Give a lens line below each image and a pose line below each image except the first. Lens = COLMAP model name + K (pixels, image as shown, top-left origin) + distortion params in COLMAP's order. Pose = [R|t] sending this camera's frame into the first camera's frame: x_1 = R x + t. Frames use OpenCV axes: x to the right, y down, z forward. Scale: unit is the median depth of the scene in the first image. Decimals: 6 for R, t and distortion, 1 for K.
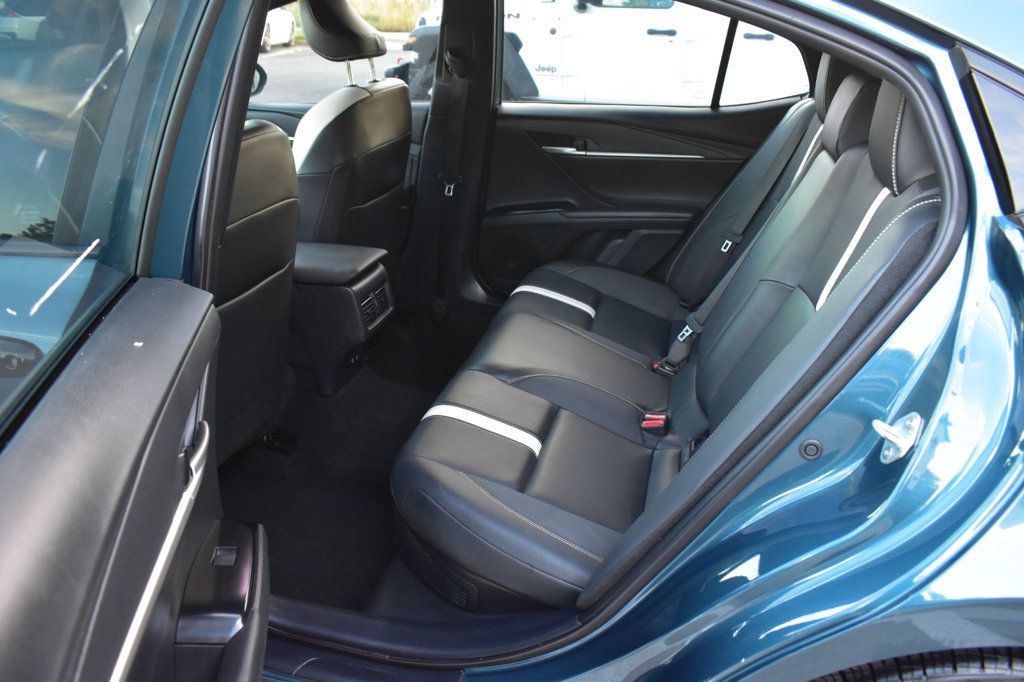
lens RADIAL K [[800.1, 0, 506.6], [0, 800.1, 341.1], [0, 0, 1]] dist [-0.091960, 0.011012]
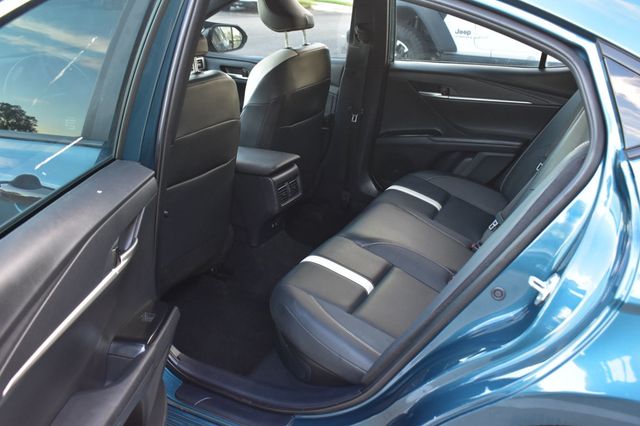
lens RADIAL K [[604.9, 0, 322.6], [0, 604.9, 214.1], [0, 0, 1]] dist [-0.068764, 0.000000]
pose [[0.975468, 0.076181, -0.206540, 0.150687], [-0.081512, 0.996520, -0.017409, 0.015771], [0.204495, 0.033818, 0.978283, -0.133978]]
